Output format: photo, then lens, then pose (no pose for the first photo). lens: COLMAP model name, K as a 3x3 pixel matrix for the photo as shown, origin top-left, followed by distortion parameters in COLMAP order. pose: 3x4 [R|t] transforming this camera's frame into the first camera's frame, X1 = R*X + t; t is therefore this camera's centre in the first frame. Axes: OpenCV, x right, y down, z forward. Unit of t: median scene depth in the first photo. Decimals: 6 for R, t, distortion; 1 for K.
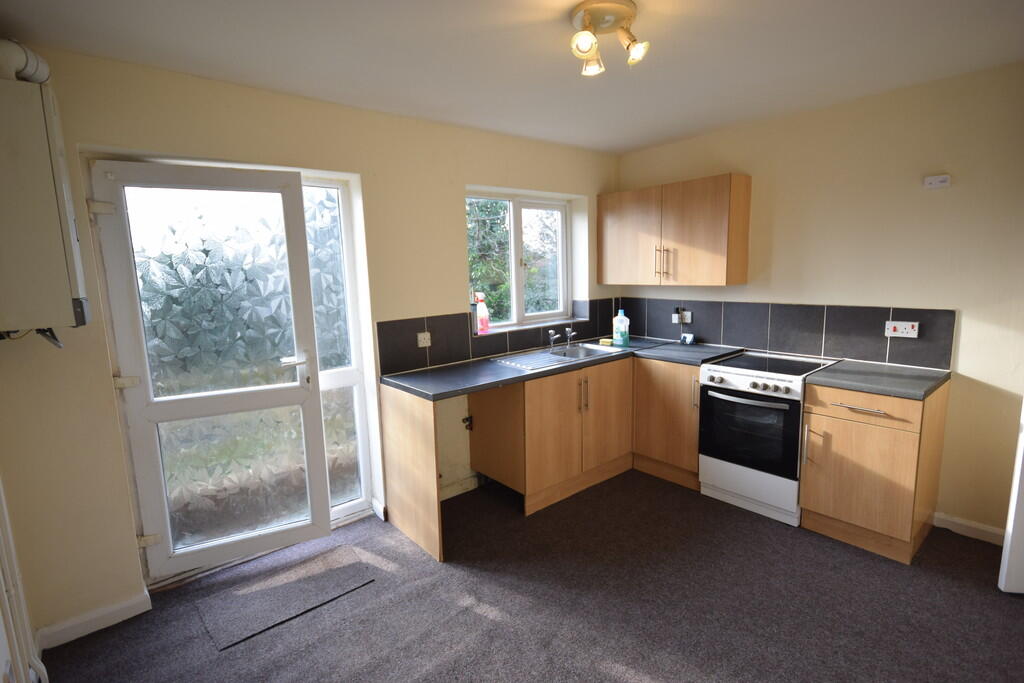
lens RADIAL K [[487.6, 0, 516.1], [0, 487.6, 341.6], [0, 0, 1]] dist [0.016768, -0.009938]
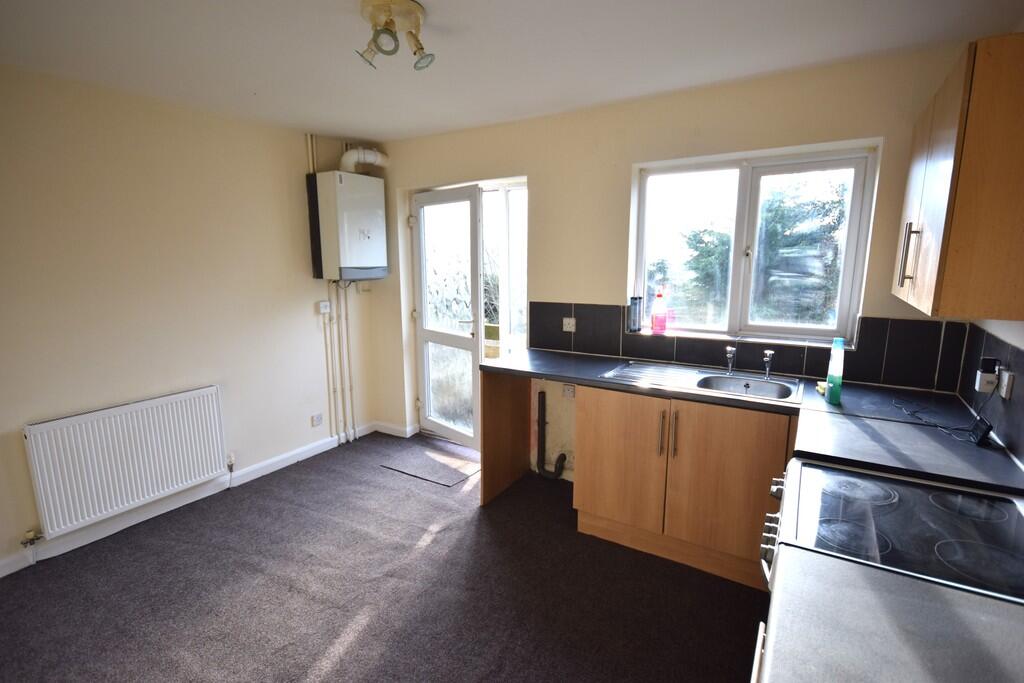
lens RADIAL K [[487.6, 0, 516.1], [0, 487.6, 341.6], [0, 0, 1]] dist [0.016768, -0.009938]
pose [[0.312138, 0.192124, -0.930408, 0.813632], [-0.144018, 0.977589, 0.153551, -0.120927], [0.939058, 0.086066, 0.332812, 0.585829]]
